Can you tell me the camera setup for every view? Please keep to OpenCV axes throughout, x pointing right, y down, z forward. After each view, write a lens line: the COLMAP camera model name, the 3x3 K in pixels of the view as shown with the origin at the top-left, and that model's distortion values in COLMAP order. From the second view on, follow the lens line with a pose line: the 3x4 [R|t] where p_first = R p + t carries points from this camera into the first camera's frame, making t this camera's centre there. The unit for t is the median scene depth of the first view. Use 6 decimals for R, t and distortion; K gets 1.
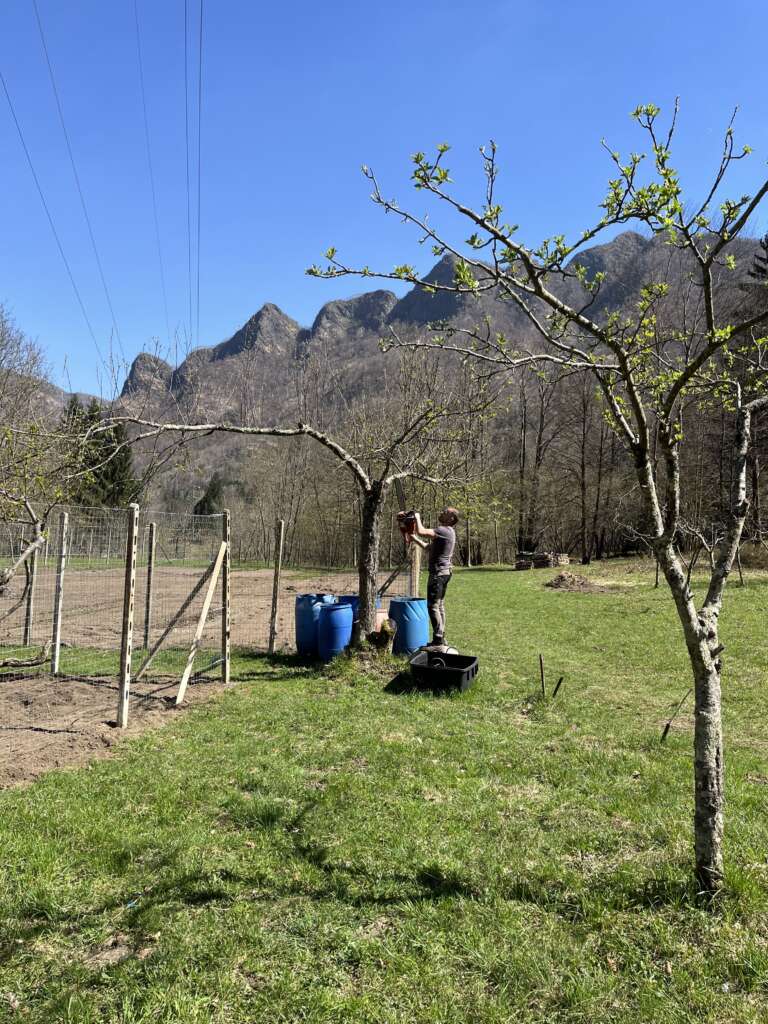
lens RADIAL K [[776.9, 0, 384.0], [0, 776.9, 512.0], [0, 0, 1]] dist [0.059021, -0.094824]
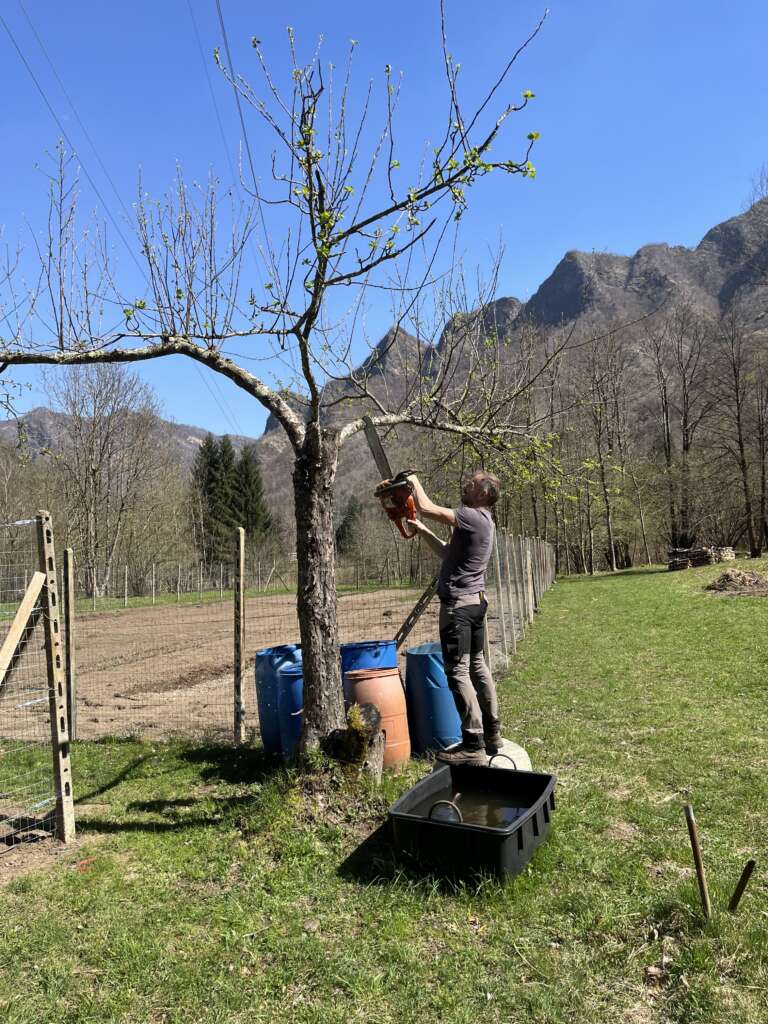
lens RADIAL K [[776.9, 0, 384.0], [0, 776.9, 512.0], [0, 0, 1]] dist [0.059021, -0.094824]
pose [[0.979499, -0.090816, -0.179815, 0.046462], [0.087371, 0.995810, -0.027006, 0.012337], [0.181514, 0.010742, 0.983330, 0.200907]]
